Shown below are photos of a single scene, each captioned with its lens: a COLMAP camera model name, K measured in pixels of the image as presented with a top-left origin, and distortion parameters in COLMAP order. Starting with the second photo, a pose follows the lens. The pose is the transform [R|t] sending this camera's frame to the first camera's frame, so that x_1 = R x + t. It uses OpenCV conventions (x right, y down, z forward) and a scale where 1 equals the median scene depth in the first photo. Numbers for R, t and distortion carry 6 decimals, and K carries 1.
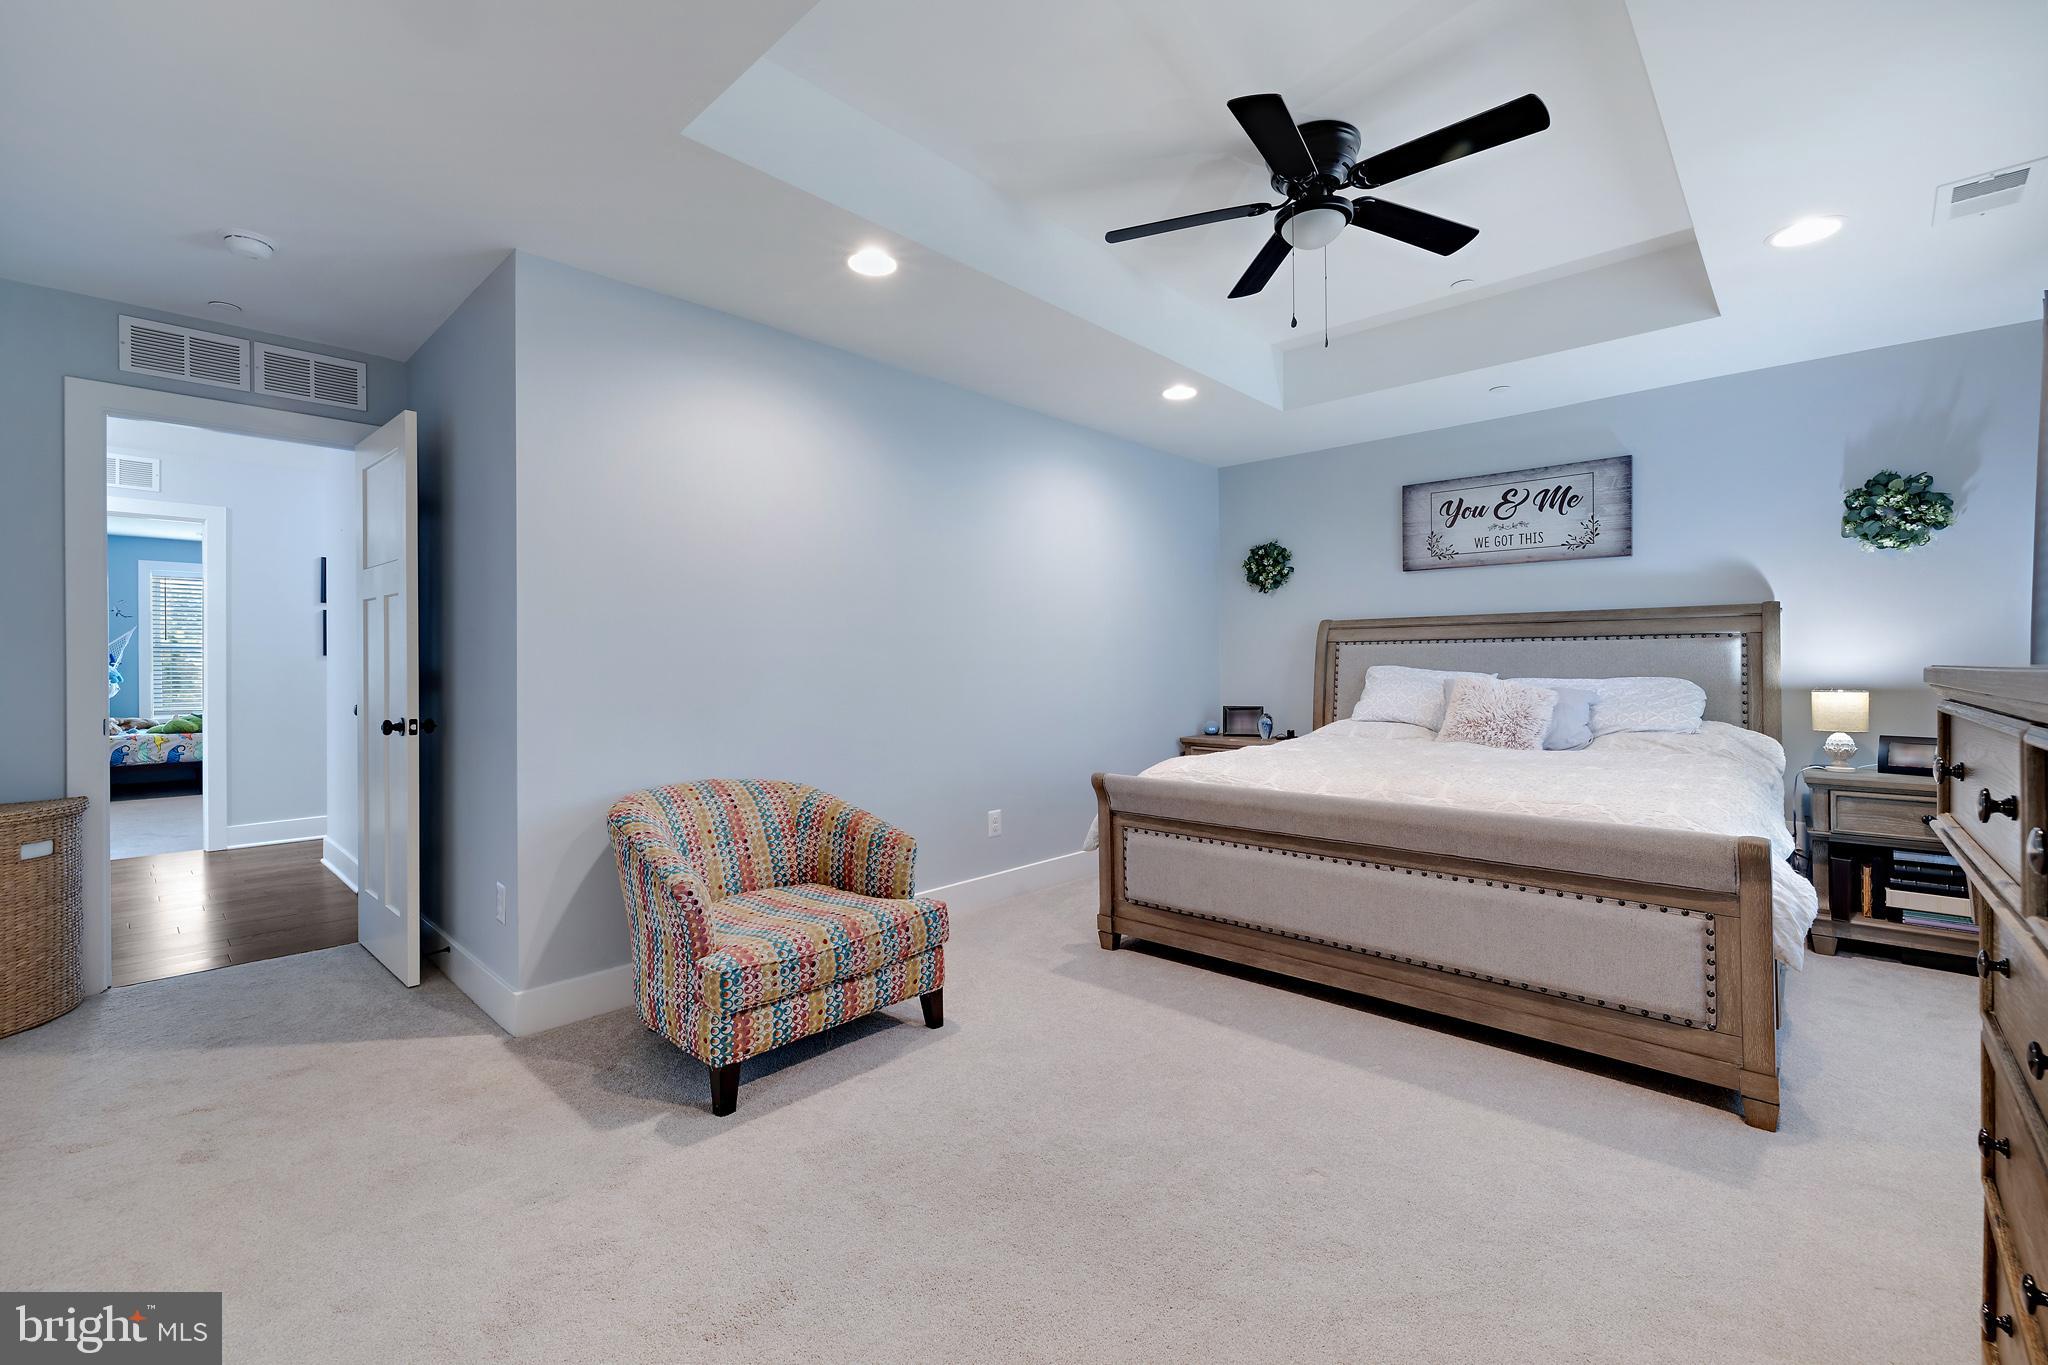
lens RADIAL K [[860.9, 0, 1019.9], [0, 860.9, 671.7], [0, 0, 1]] dist [-0.001096, -0.000291]
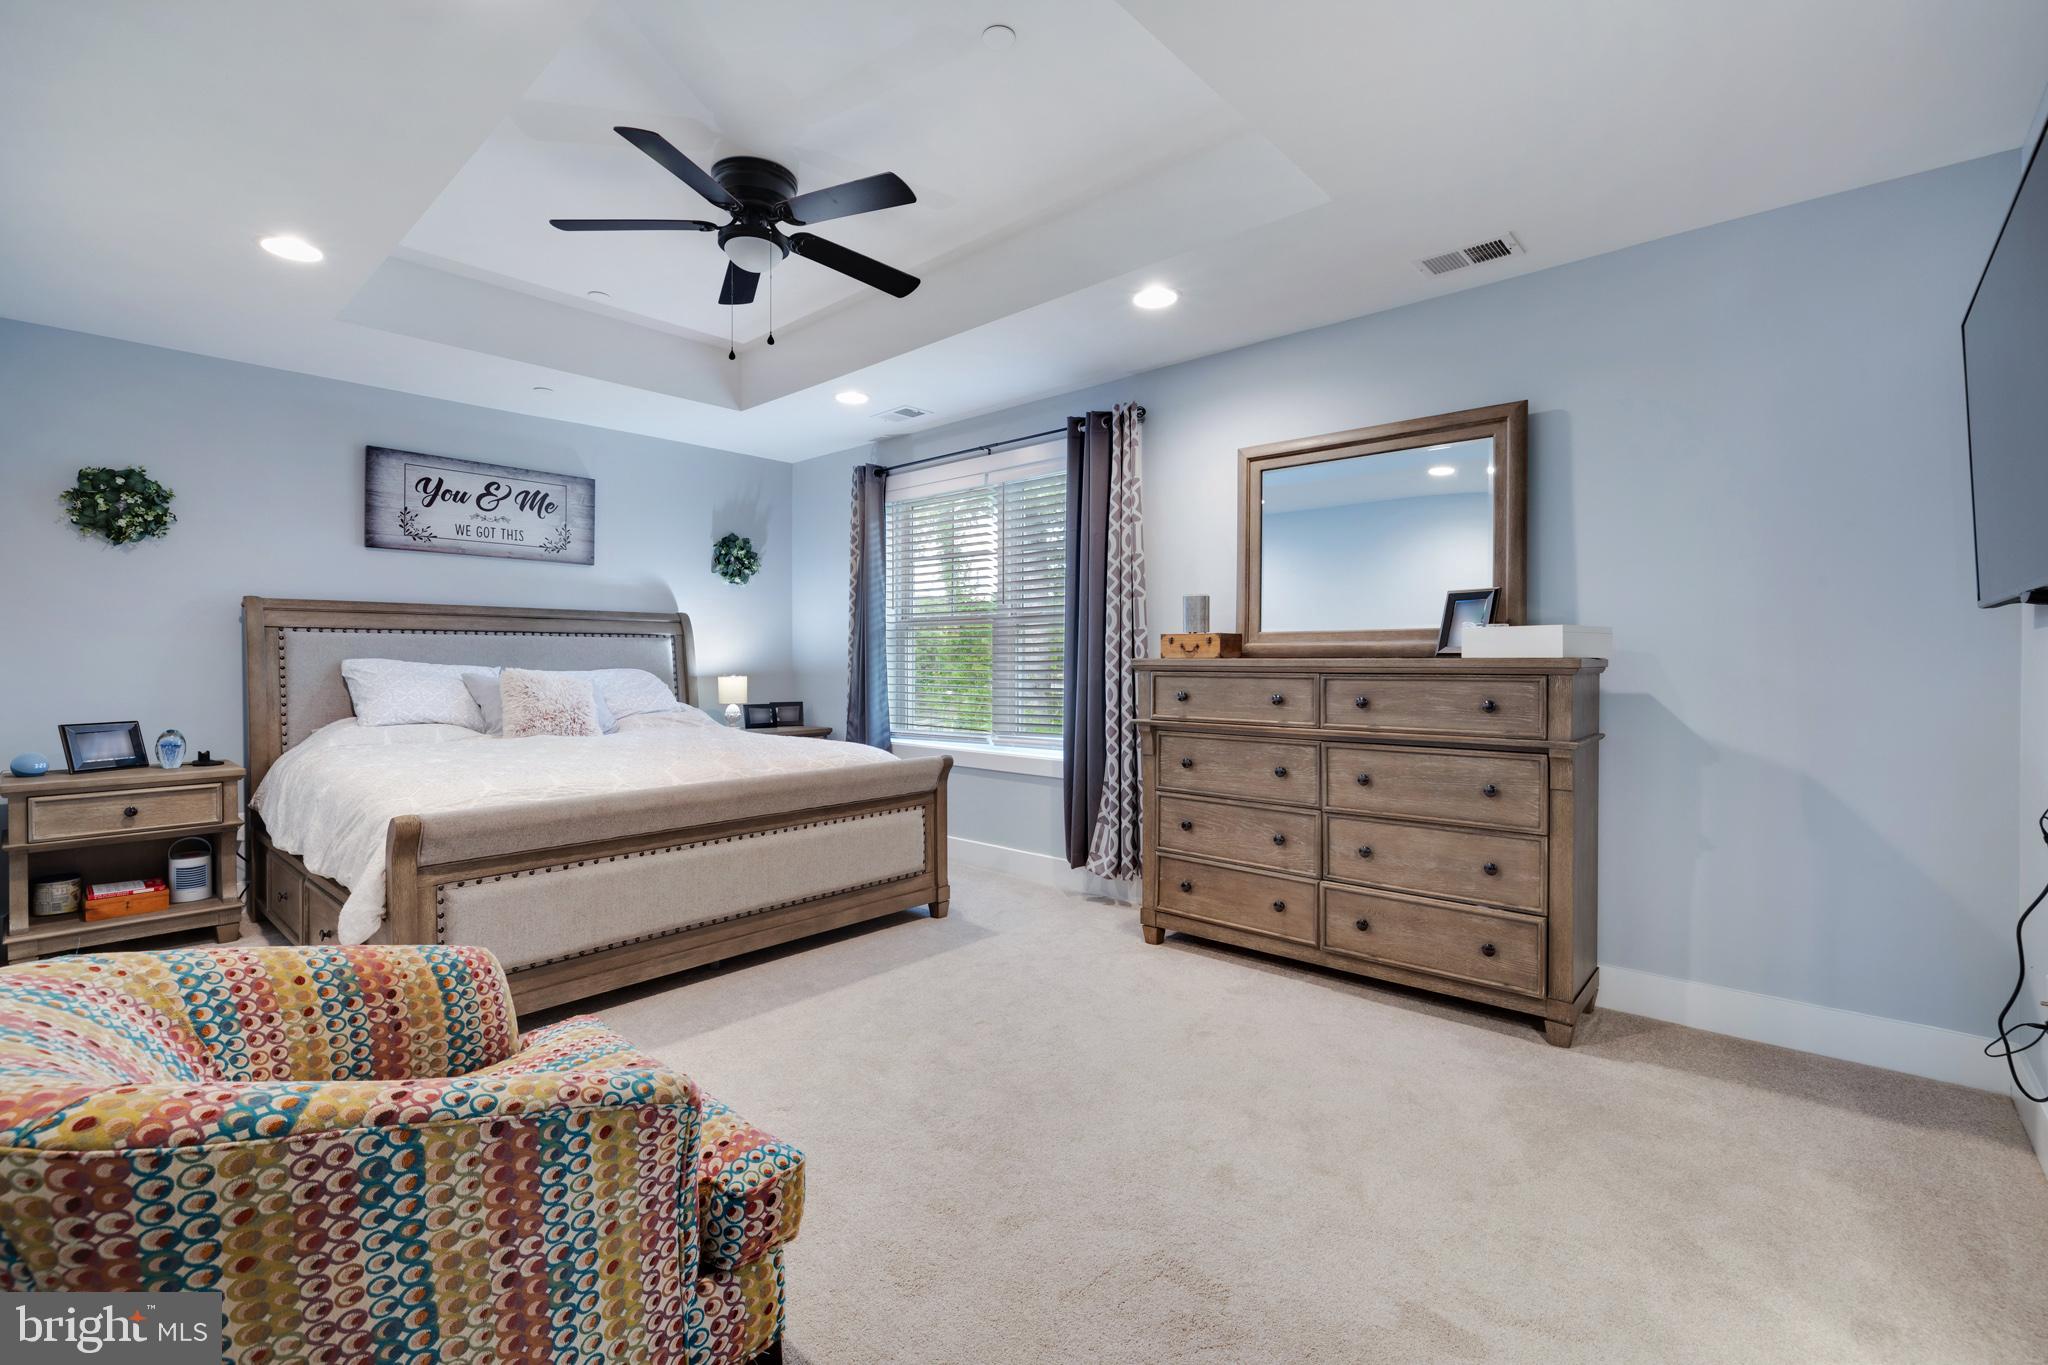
lens RADIAL K [[887.6, 0, 1020.1], [0, 887.6, 669.3], [0, 0, 1]] dist [-0.015792, -0.000199]
pose [[-0.015592, -0.008700, 0.999841, -0.493657], [0.005898, 0.999944, 0.008793, -0.000673], [-0.999861, 0.006034, -0.015540, 0.434130]]
